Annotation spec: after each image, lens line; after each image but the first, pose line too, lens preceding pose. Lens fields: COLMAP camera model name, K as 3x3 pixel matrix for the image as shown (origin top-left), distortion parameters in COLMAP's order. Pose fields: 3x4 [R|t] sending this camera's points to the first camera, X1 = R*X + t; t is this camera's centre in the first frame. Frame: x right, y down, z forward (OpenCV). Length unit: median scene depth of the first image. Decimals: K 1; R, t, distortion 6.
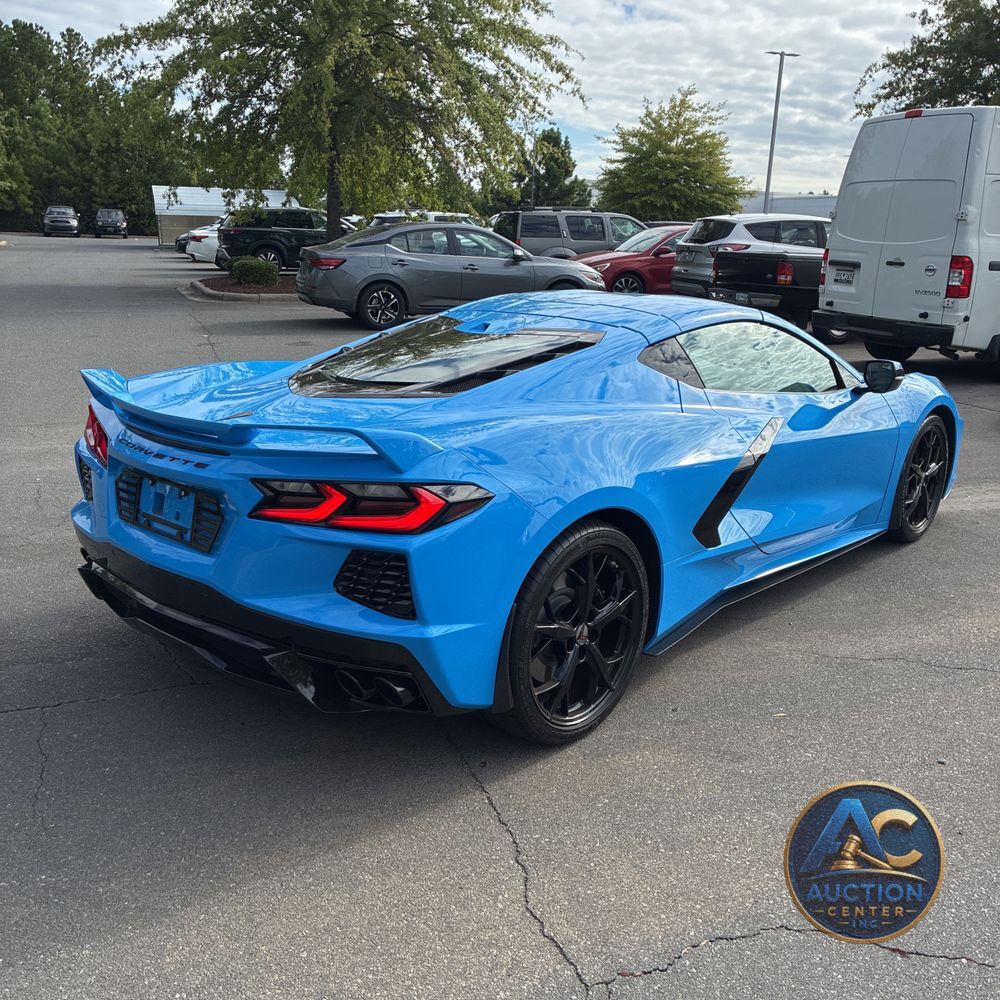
lens RADIAL K [[1026.5, 0, 500.0], [0, 1026.5, 500.0], [0, 0, 1]] dist [0.030046, -0.000630]
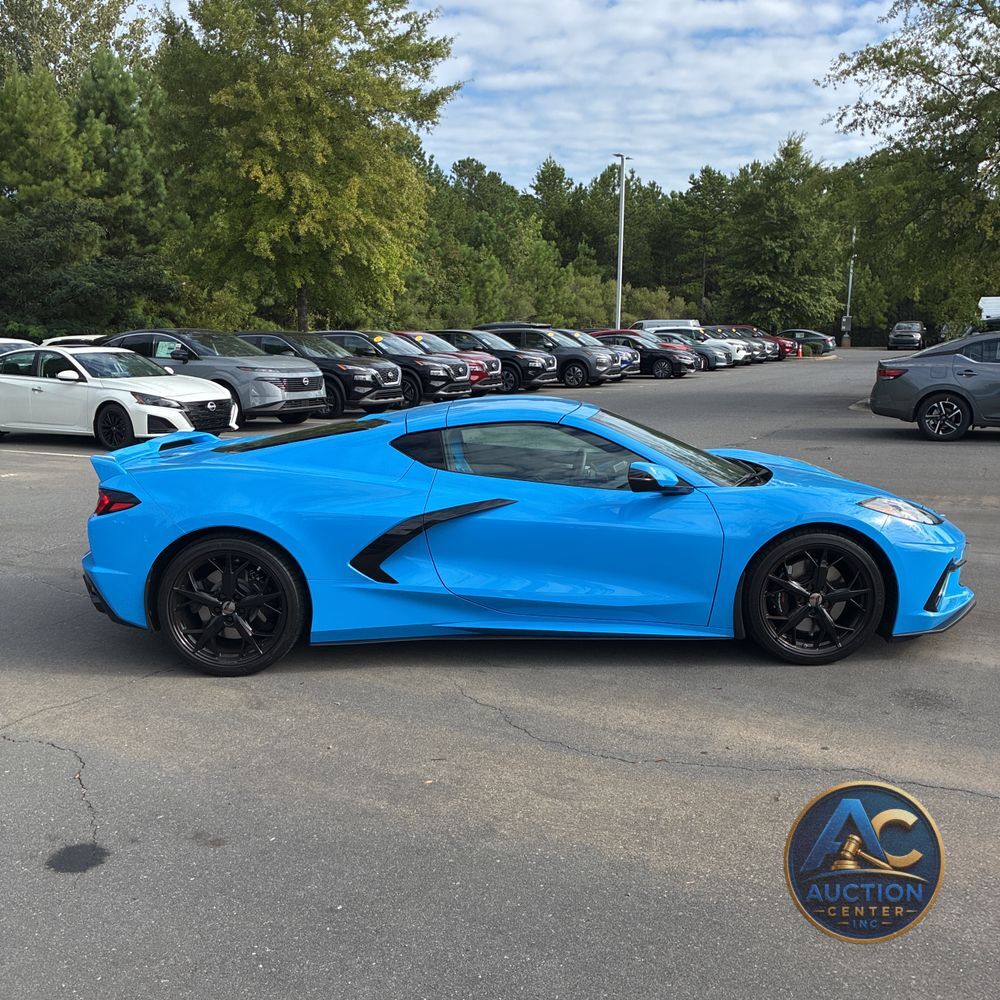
lens RADIAL K [[1039.8, 0, 491.5], [0, 1039.8, 502.3], [0, 0, 1]] dist [0.119608, -0.419633]
pose [[0.652386, 0.092019, -0.752280, 0.193072], [-0.169714, 0.985132, -0.026677, -0.006950], [0.738641, 0.145076, 0.658303, 0.030802]]
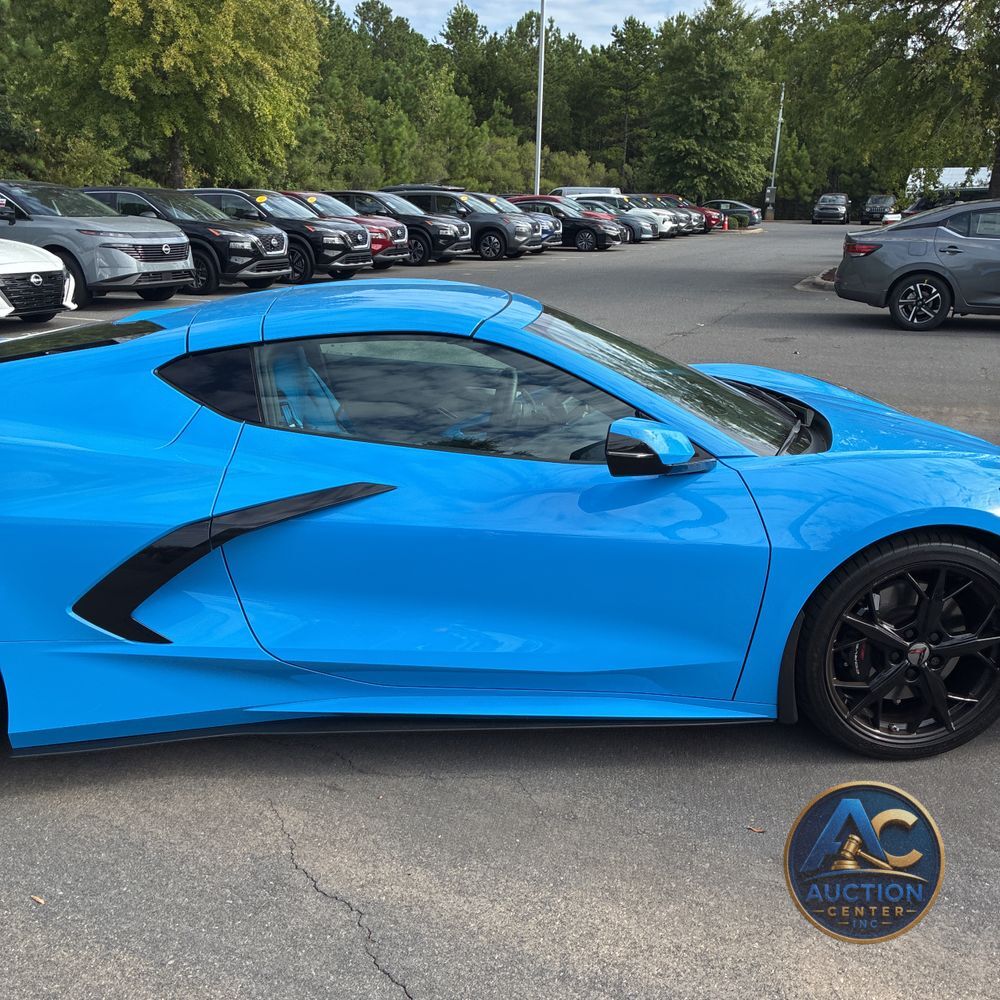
lens RADIAL K [[1027.2, 0, 508.7], [0, 1027.2, 523.4], [0, 0, 1]] dist [0.007826, 0.012126]
pose [[0.722772, 0.189282, -0.664660, 0.125979], [-0.167344, 0.981074, 0.097414, -0.021681], [0.670519, 0.040819, 0.740768, 0.095153]]
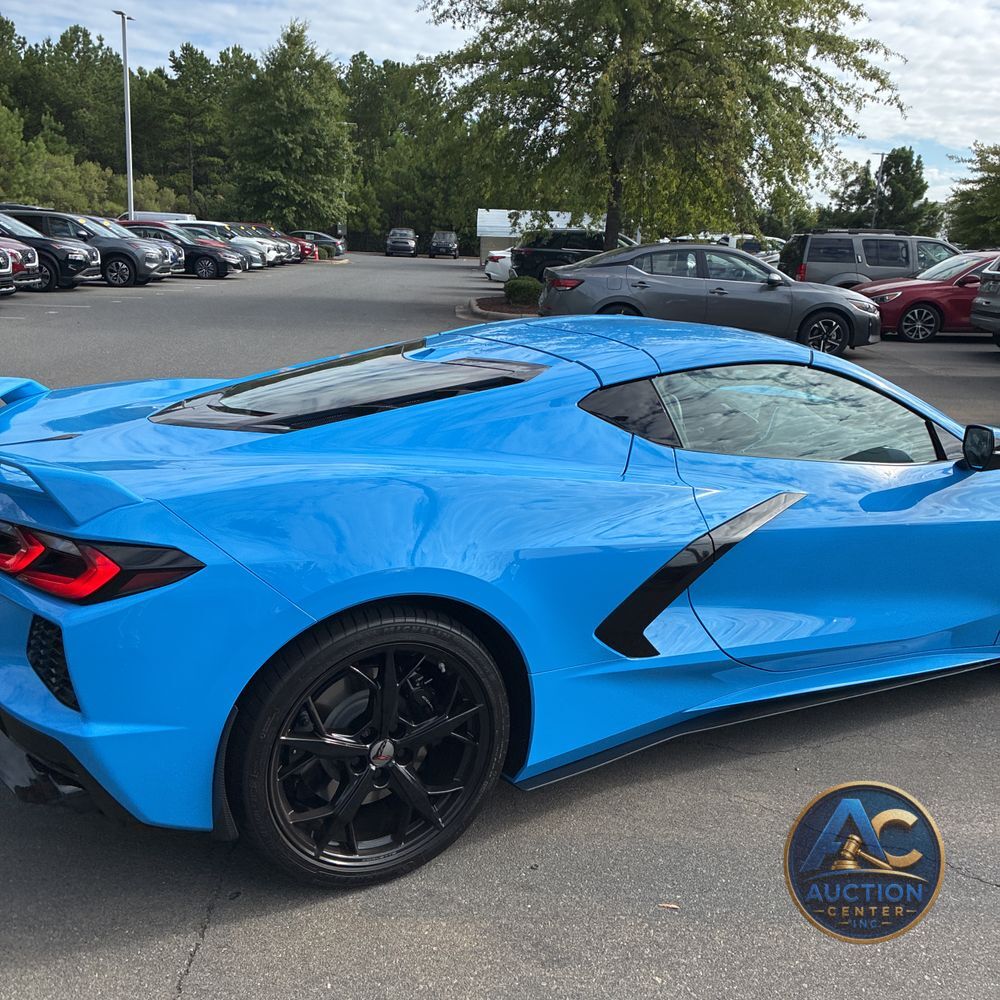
lens RADIAL K [[1023.1, 0, 490.9], [0, 1023.1, 499.4], [0, 0, 1]] dist [0.029163, -0.010758]
pose [[0.943415, 0.093408, -0.318186, 0.051543], [-0.100396, 0.994932, -0.005595, -0.008409], [0.316051, 0.037223, 0.948012, 0.038188]]
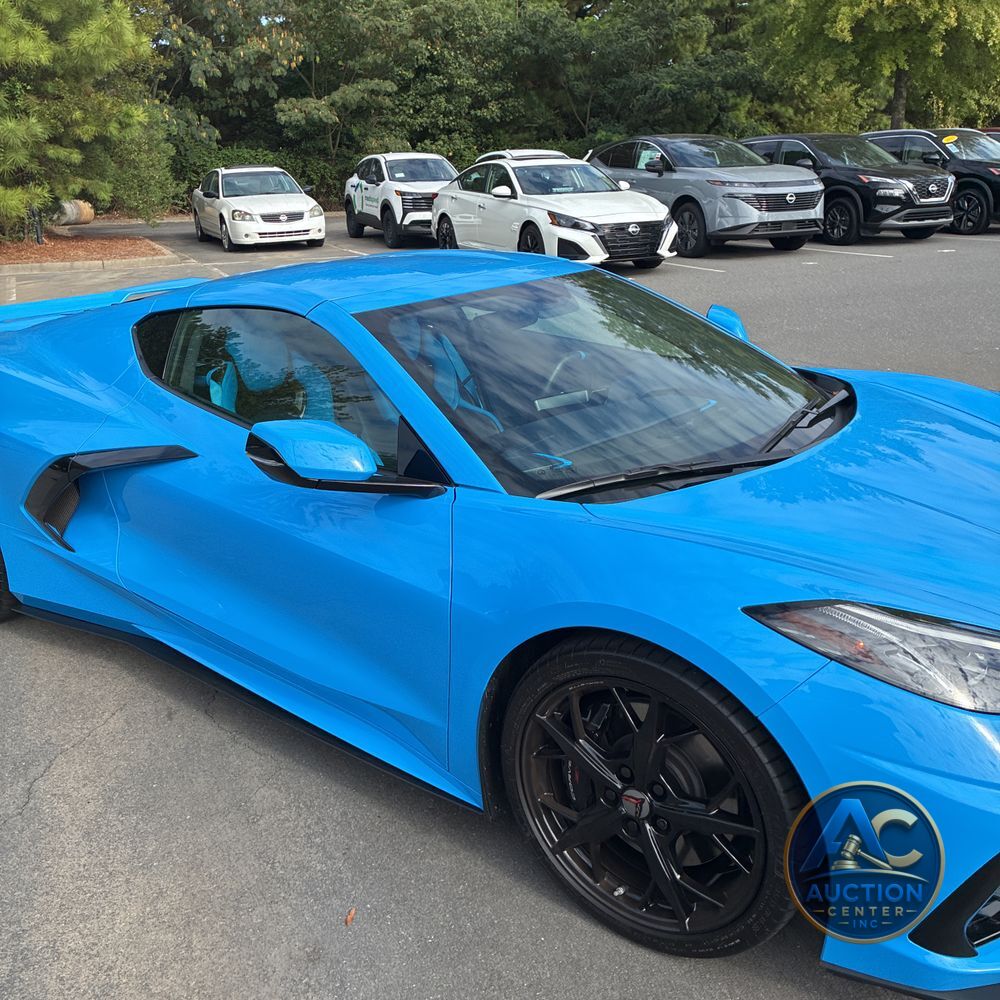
lens RADIAL K [[1023.1, 0, 490.9], [0, 1023.1, 499.4], [0, 0, 1]] dist [0.029163, -0.010758]
pose [[0.054341, 0.296820, -0.953386, 0.156272], [-0.225180, 0.933844, 0.277901, -0.046971], [0.972801, 0.199582, 0.117584, 0.184066]]
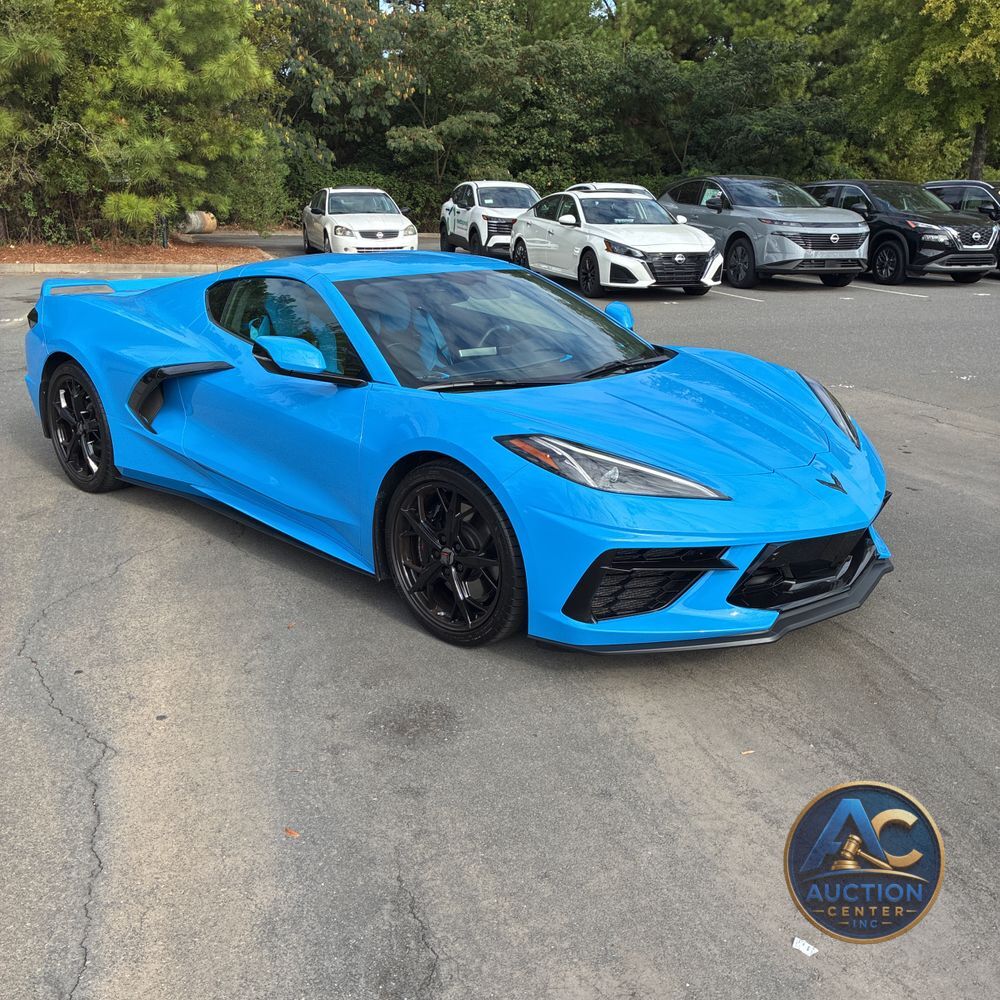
lens RADIAL K [[1038.6, 0, 513.9], [0, 1038.6, 517.3], [0, 0, 1]] dist [0.017994, 0.005892]
pose [[-0.040792, 0.283882, -0.957991, 0.224127], [-0.267935, 0.920565, 0.284200, -0.053322], [0.962573, 0.268273, 0.038510, 0.211703]]
